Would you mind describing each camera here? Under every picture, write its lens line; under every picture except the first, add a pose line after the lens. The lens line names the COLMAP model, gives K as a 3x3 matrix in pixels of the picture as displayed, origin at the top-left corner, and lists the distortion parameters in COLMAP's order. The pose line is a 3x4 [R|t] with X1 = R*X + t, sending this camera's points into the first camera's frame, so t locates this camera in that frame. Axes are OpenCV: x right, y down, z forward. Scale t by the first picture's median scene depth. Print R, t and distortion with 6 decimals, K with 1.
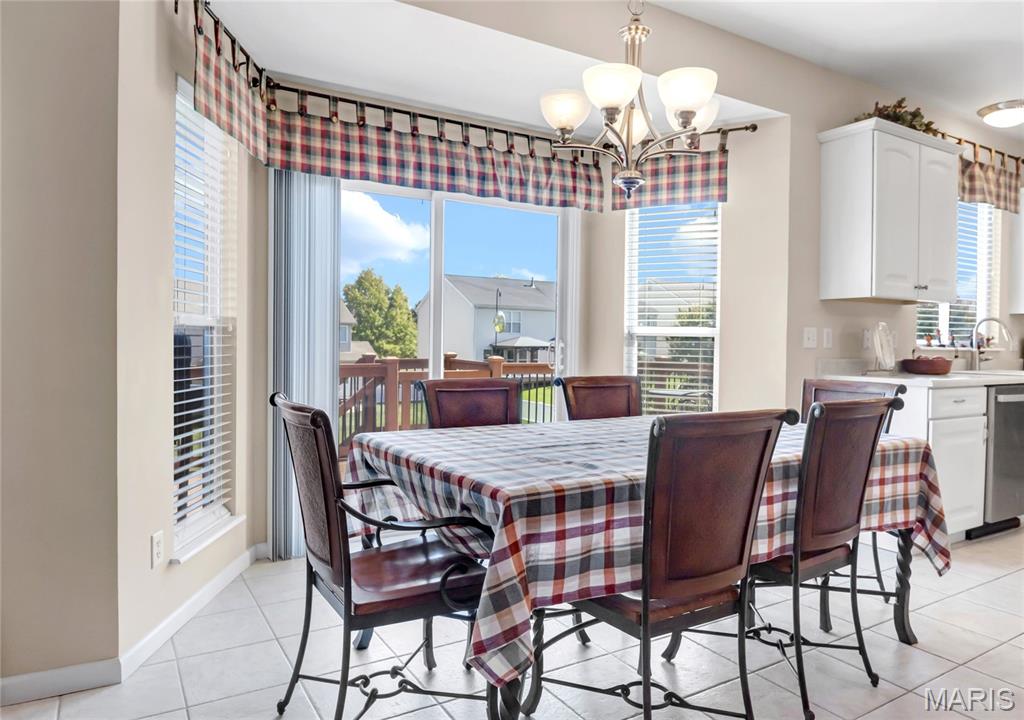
lens RADIAL K [[658.3, 0, 493.3], [0, 658.3, 355.6], [0, 0, 1]] dist [-0.002728, -0.022081]
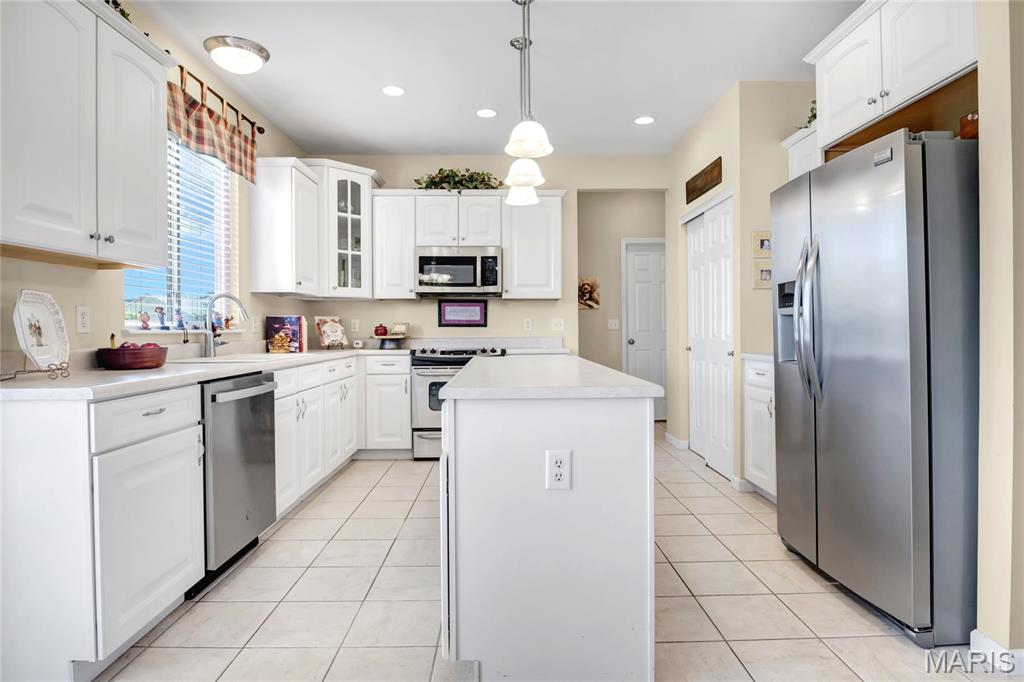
lens RADIAL K [[564.4, 0, 513.0], [0, 564.4, 333.2], [0, 0, 1]] dist [-0.018477, -0.002641]
pose [[0.488956, -0.023118, 0.872002, 0.368062], [0.029401, 0.999518, 0.010013, -0.004068], [-0.871813, 0.020742, 0.489399, 0.377748]]
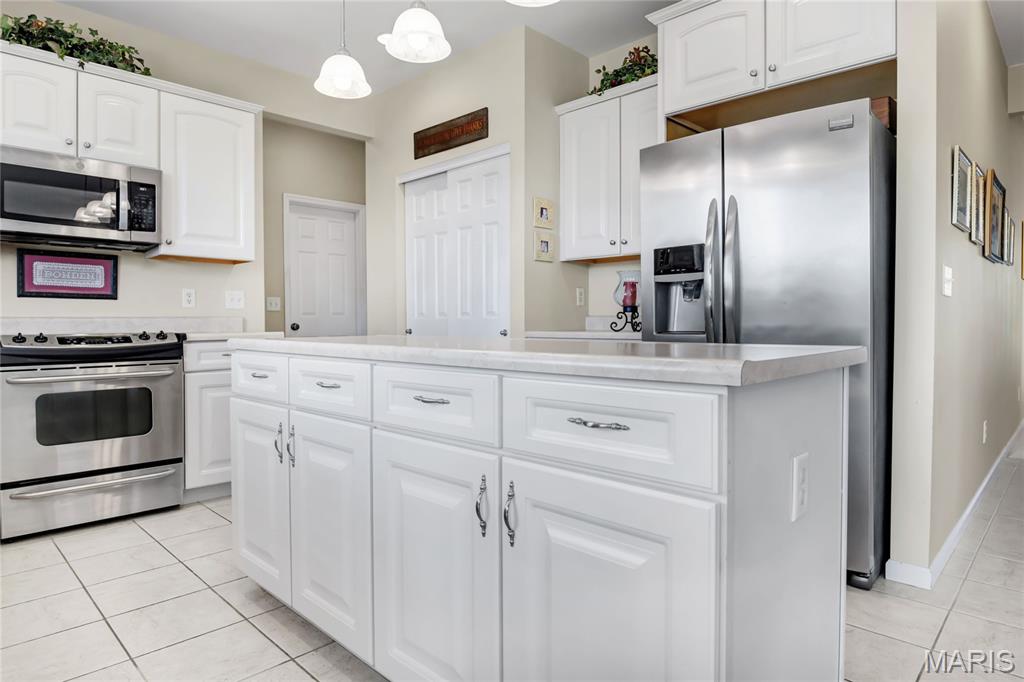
lens RADIAL K [[596.1, 0, 512.9], [0, 596.1, 334.0], [0, 0, 1]] dist [-0.006749, -0.013177]
pose [[-0.266457, -0.034155, 0.963242, 0.524149], [0.017097, 0.999047, 0.040154, 0.018586], [-0.963695, 0.027167, -0.265619, 0.777015]]
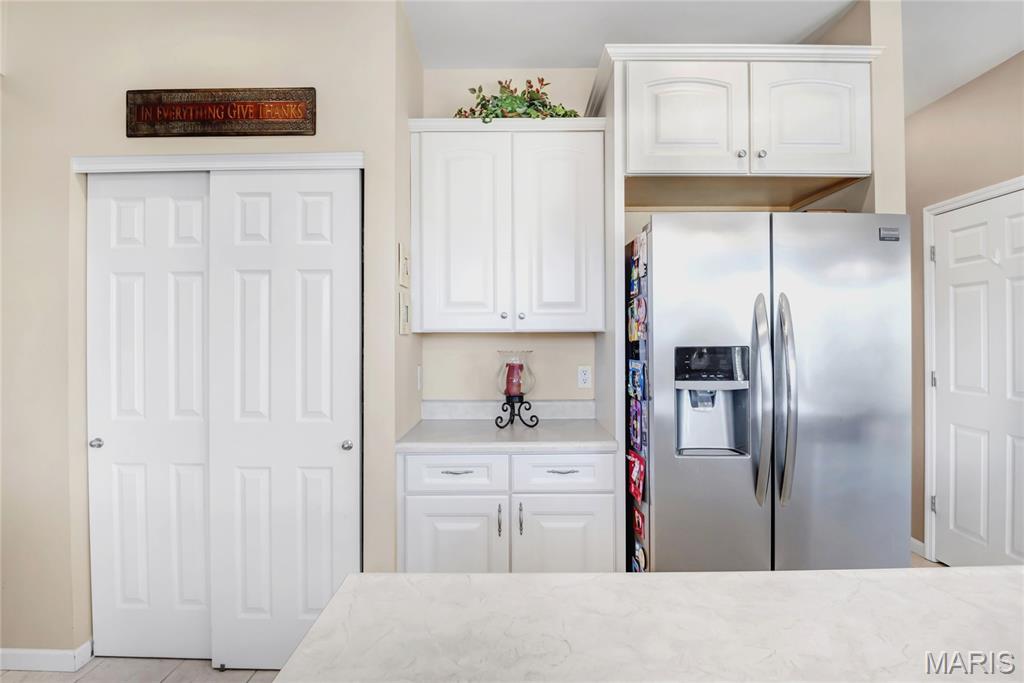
lens RADIAL K [[518.7, 0, 512.5], [0, 518.7, 336.9], [0, 0, 1]] dist [-0.022479, -0.000790]
pose [[-0.861694, -0.007072, 0.507380, 1.042205], [0.001665, 0.999858, 0.016763, -0.065953], [-0.507426, 0.015289, -0.861560, 0.907565]]
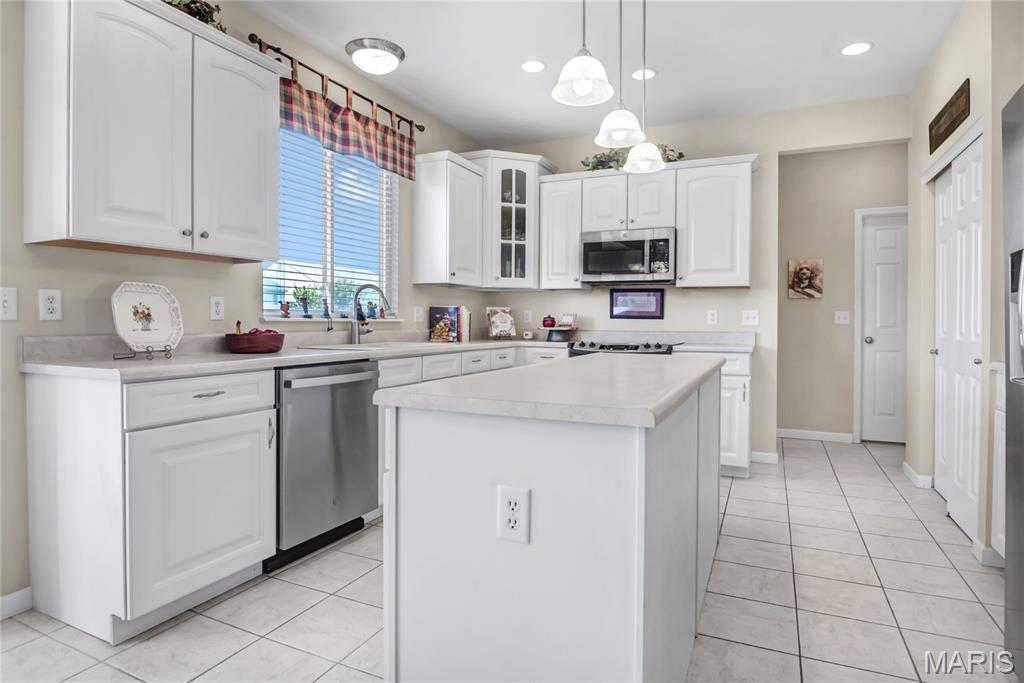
lens RADIAL K [[554.5, 0, 516.1], [0, 554.5, 326.7], [0, 0, 1]] dist [-0.001097, -0.020654]
pose [[0.819301, -0.014181, 0.573188, 0.589635], [0.015615, 0.999875, 0.002419, 0.000849], [-0.573150, 0.006969, 0.819421, 0.303925]]
